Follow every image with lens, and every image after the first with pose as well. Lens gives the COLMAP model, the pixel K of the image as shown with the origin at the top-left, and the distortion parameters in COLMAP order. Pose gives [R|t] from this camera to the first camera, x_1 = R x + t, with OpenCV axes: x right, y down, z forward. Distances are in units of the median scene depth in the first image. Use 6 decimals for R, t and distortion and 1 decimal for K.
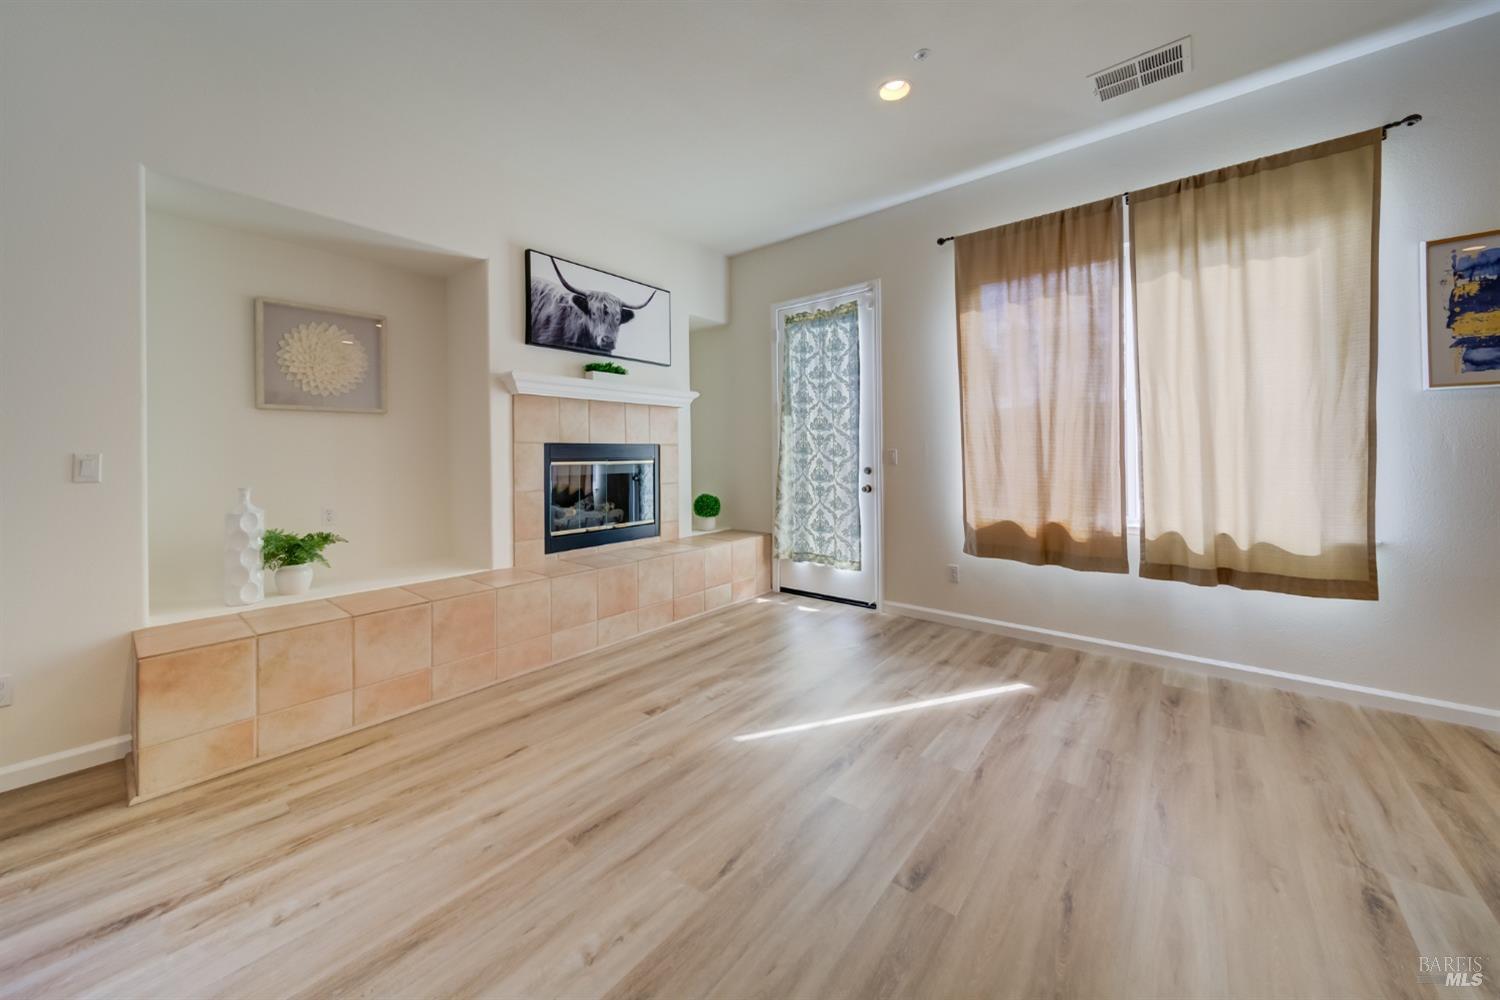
lens RADIAL K [[537.2, 0, 744.0], [0, 537.2, 456.9], [0, 0, 1]] dist [-0.001929, -0.000207]
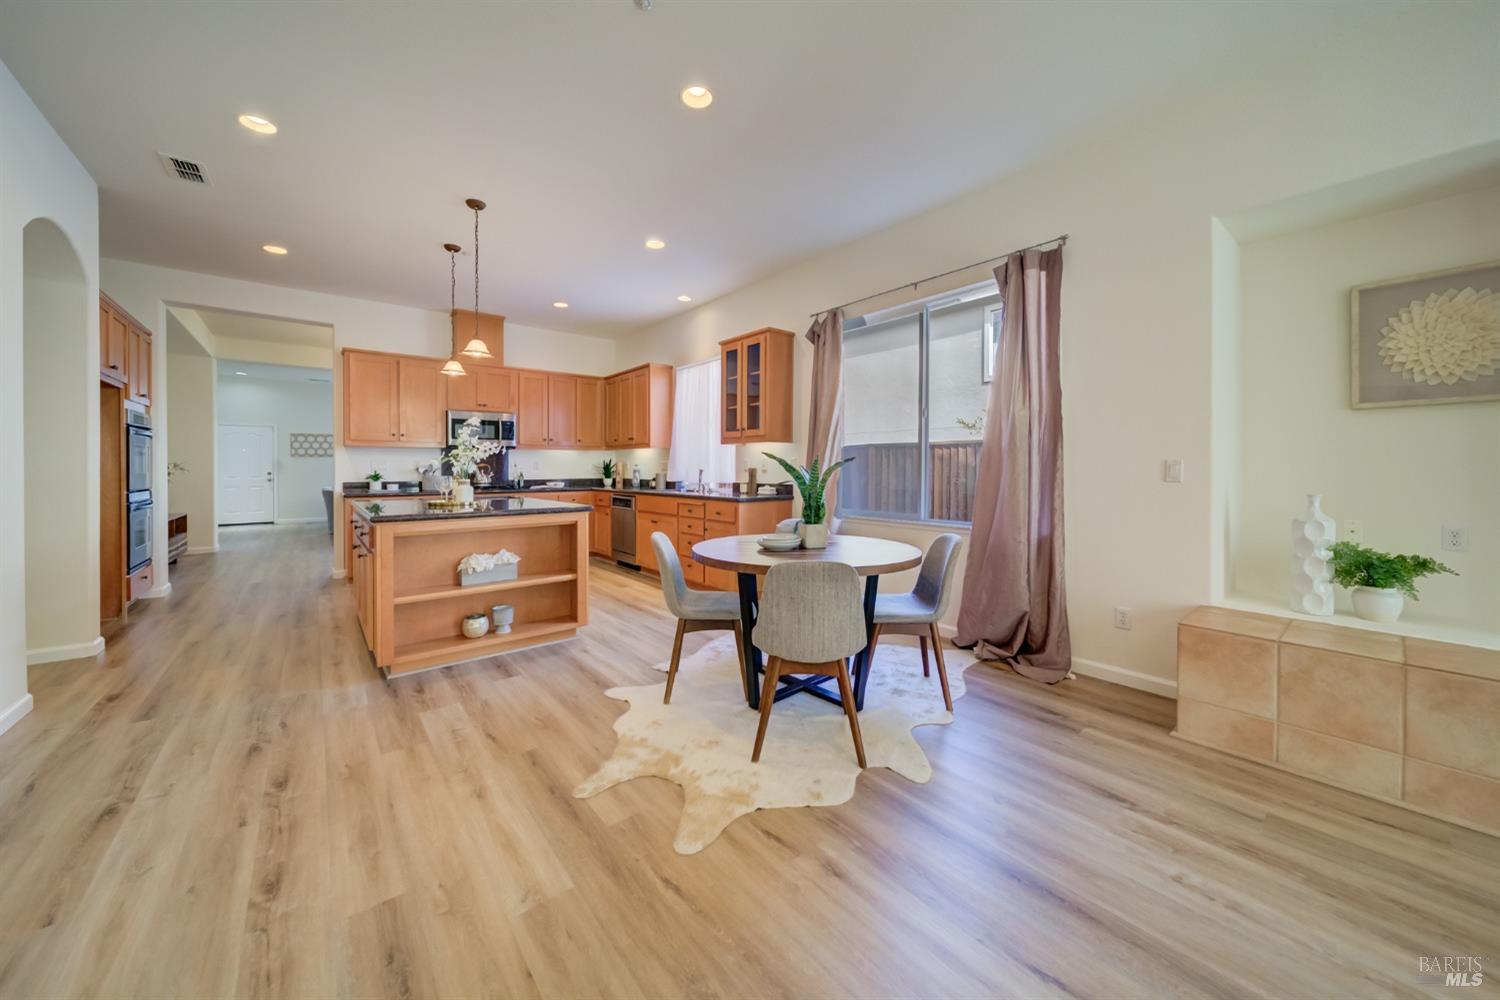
lens RADIAL K [[534.9, 0, 754.7], [0, 534.9, 475.9], [0, 0, 1]] dist [-0.000206, -0.000348]
pose [[-0.184283, 0.025481, -0.982543, 0.160054], [0.000337, 0.999665, 0.025861, -0.000901], [0.982873, 0.004434, -0.184230, 0.147401]]
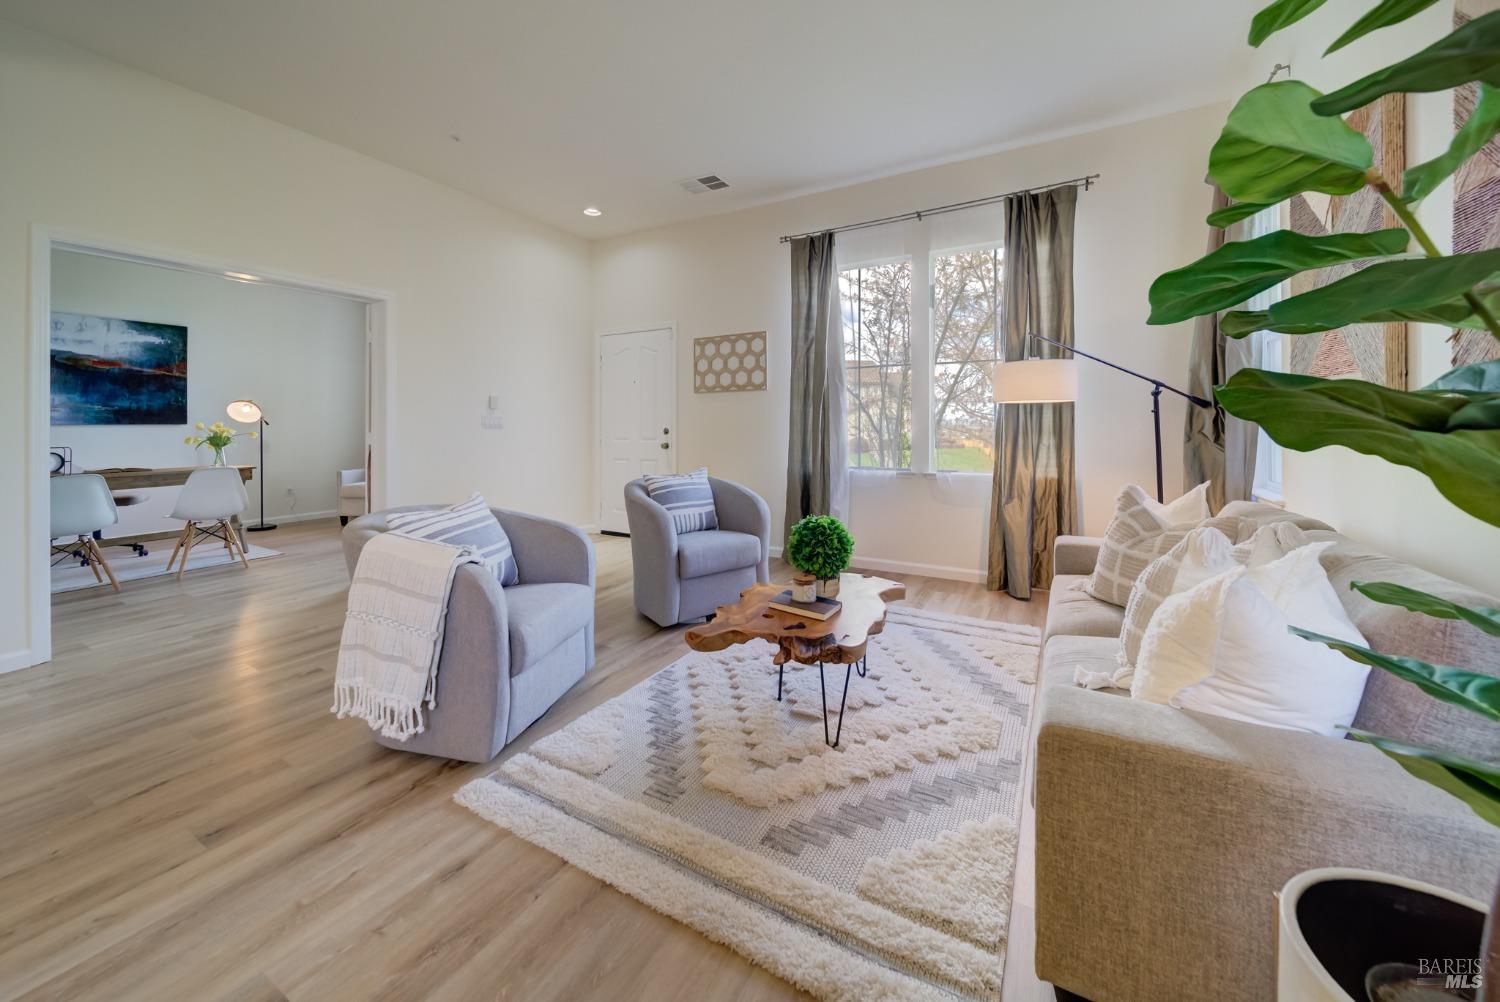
lens RADIAL K [[551.1, 0, 755.7], [0, 551.1, 419.1], [0, 0, 1]] dist [0.000067, -0.000100]
pose [[-0.982978, 0.019791, -0.182656, -2.324120], [0.020287, 0.999794, -0.000847, 0.037787], [0.182602, -0.004538, -0.983176, -1.709736]]
